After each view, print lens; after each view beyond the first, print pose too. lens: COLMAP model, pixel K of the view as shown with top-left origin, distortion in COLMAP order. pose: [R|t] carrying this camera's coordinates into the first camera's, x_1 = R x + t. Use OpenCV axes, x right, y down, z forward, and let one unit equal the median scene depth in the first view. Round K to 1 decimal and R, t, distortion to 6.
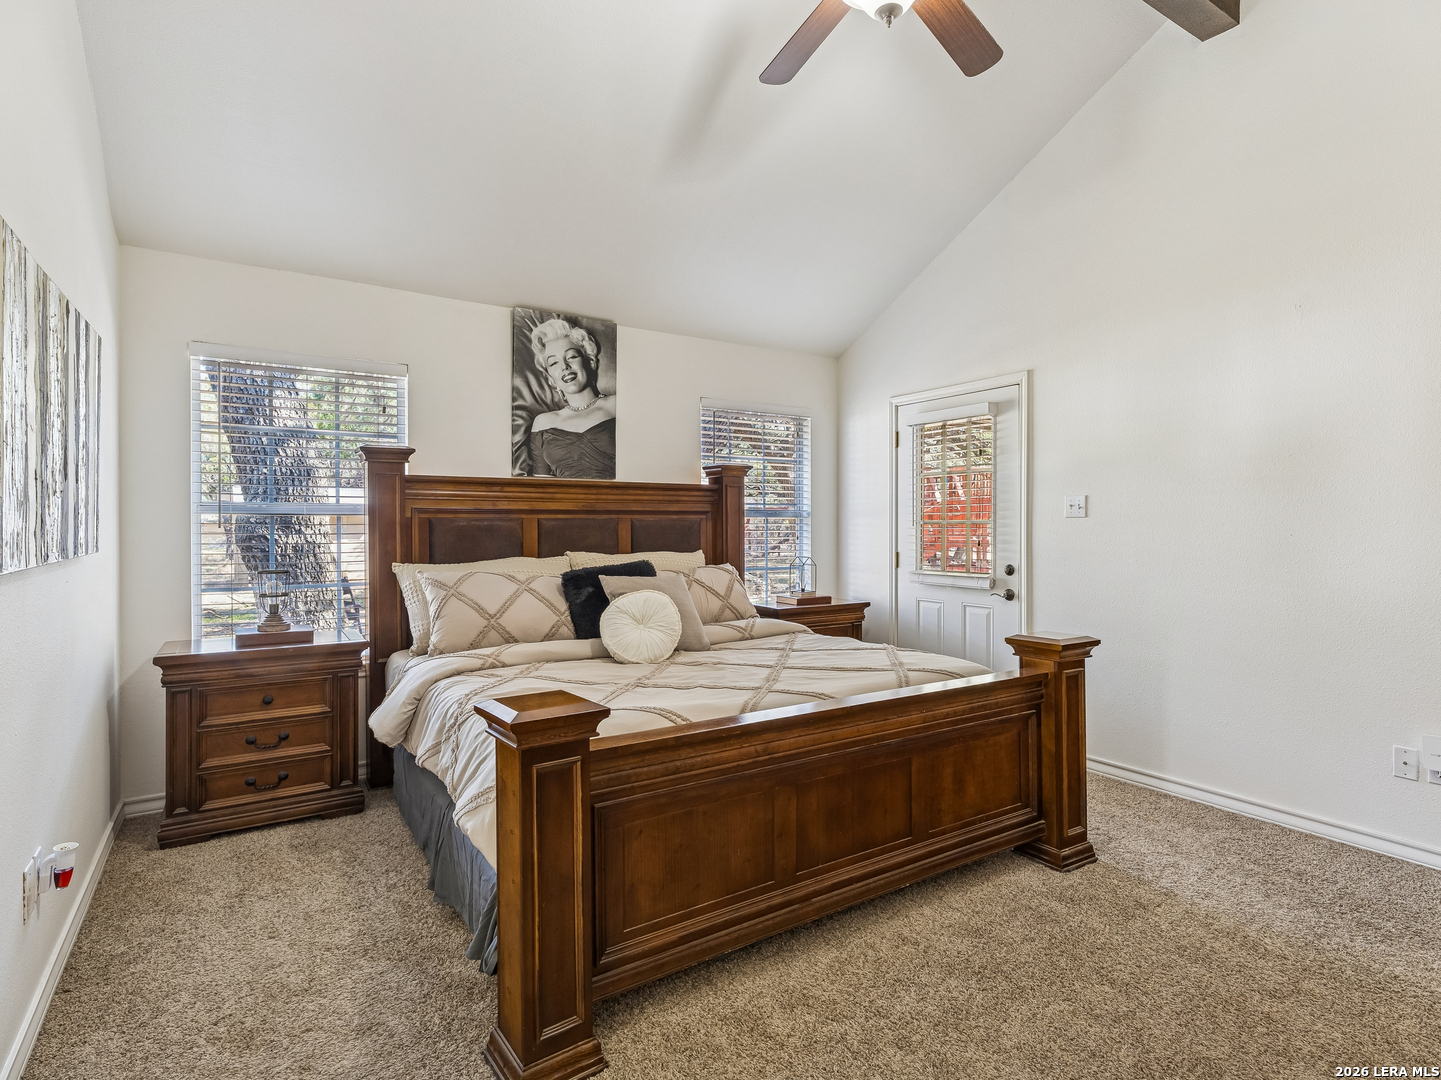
lens RADIAL K [[732.8, 0, 720.5], [0, 732.8, 540.0], [0, 0, 1]] dist [0.002954, 0.000178]
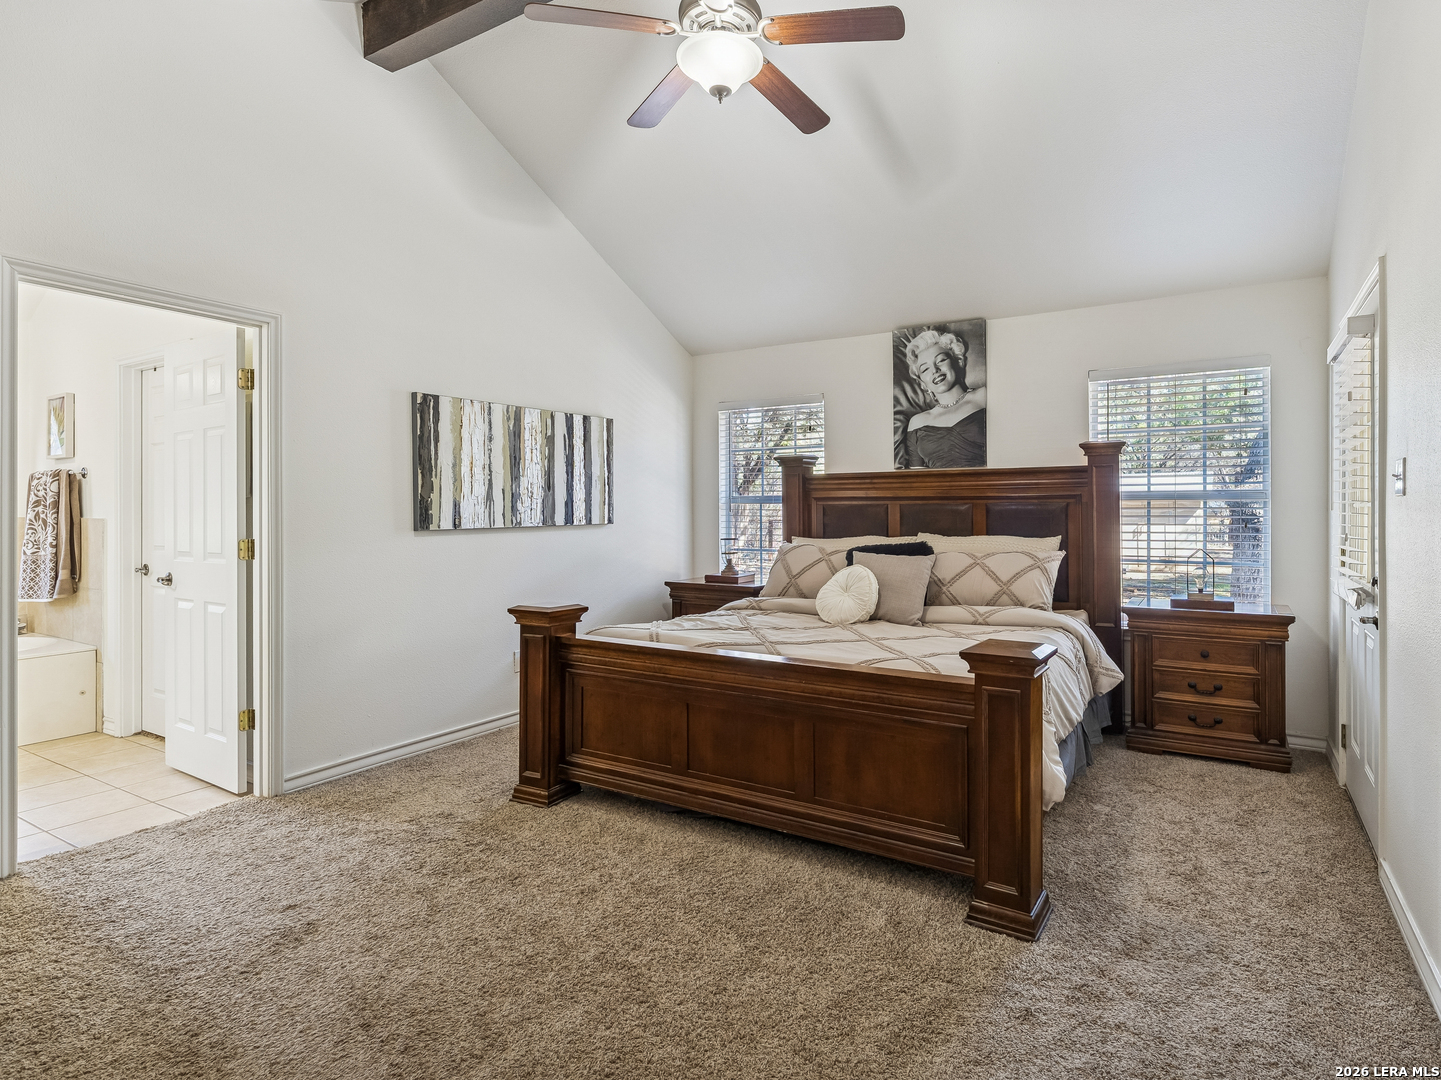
lens RADIAL K [[746.3, 0, 822.4], [0, 746.3, 535.1], [0, 0, 1]] dist [0.001402, -0.000505]
pose [[0.489153, 0.026693, -0.871789, 0.725976], [-0.017755, 0.999629, 0.020645, -0.002007], [0.872017, 0.005380, 0.489446, 0.284975]]
